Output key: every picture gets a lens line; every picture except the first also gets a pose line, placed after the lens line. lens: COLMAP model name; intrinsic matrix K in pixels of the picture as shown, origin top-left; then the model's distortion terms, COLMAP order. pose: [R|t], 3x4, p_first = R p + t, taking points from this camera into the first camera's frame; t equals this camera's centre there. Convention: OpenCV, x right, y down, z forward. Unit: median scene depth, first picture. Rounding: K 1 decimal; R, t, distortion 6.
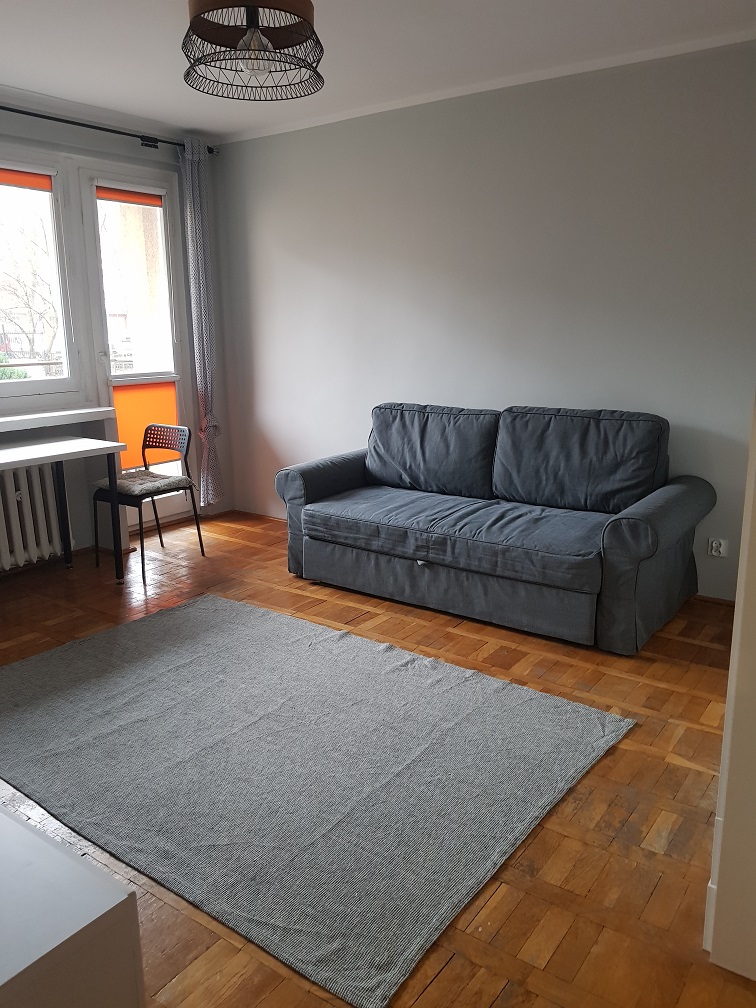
lens RADIAL K [[771.3, 0, 378.0], [0, 771.3, 504.0], [0, 0, 1]] dist [-0.001124, -0.001600]
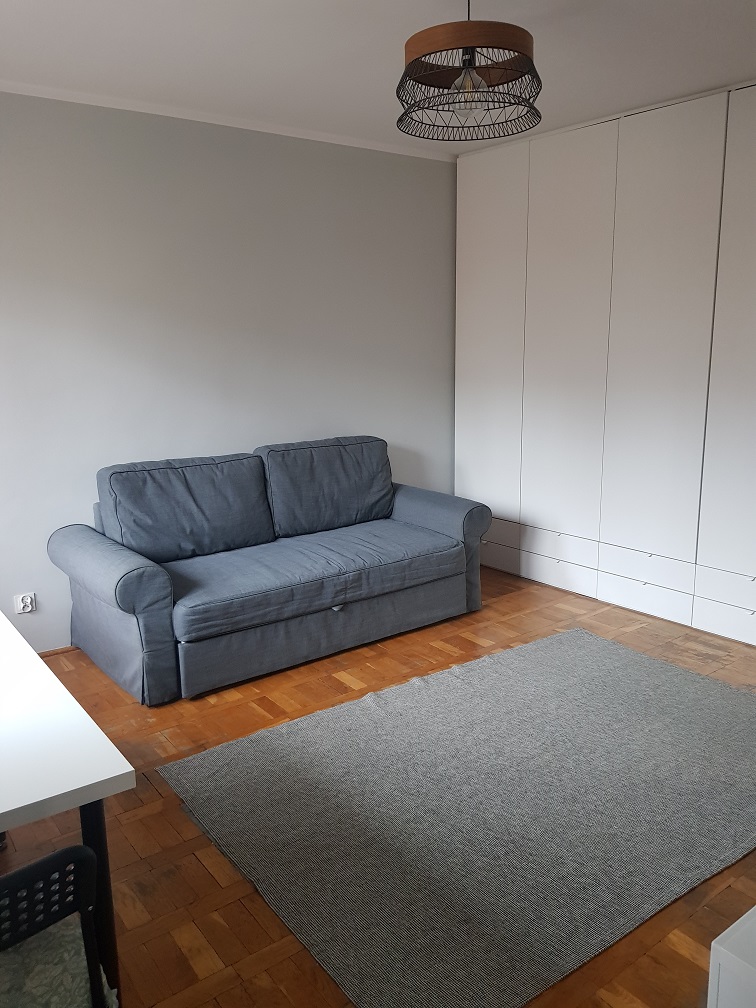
lens RADIAL K [[771.3, 0, 378.0], [0, 771.3, 504.0], [0, 0, 1]] dist [-0.001124, -0.001600]
pose [[0.273503, -0.185079, 0.943897, -0.796080], [0.226824, 0.966049, 0.123698, -0.154186], [-0.934744, 0.180266, 0.306197, 0.605093]]
